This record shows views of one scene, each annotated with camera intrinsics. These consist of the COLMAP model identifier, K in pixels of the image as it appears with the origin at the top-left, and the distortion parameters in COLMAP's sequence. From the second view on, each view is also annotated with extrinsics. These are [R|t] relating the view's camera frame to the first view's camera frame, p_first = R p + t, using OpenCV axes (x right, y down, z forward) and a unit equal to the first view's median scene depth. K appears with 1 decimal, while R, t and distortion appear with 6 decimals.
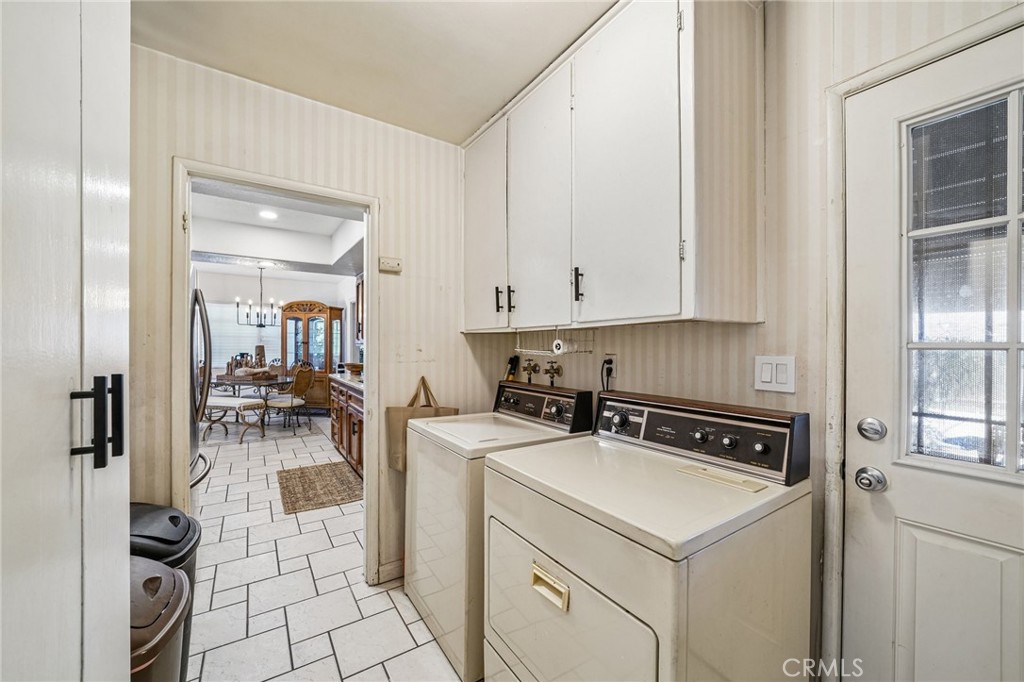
lens RADIAL K [[384.7, 0, 507.4], [0, 384.7, 345.5], [0, 0, 1]] dist [-0.027894, 0.004273]
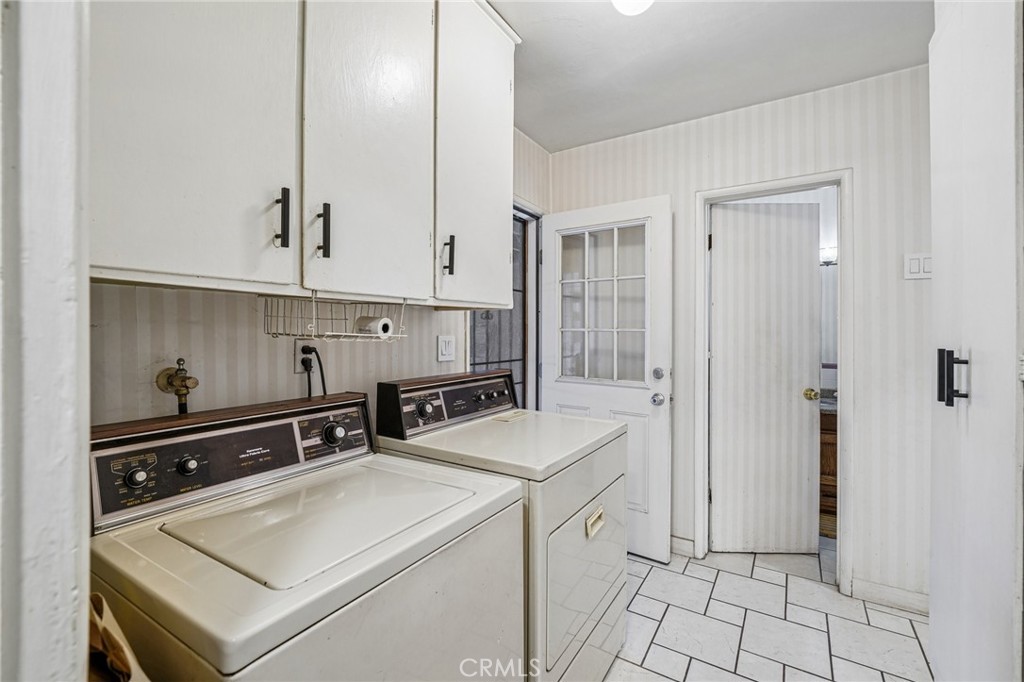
lens RADIAL K [[457.5, 0, 507.6], [0, 457.5, 335.9], [0, 0, 1]] dist [0.000787, 0.000062]
pose [[-0.409630, -0.019059, 0.912052, -0.143617], [-0.010037, 0.999815, 0.016385, 0.000246], [-0.912196, -0.002443, -0.409746, 0.236822]]
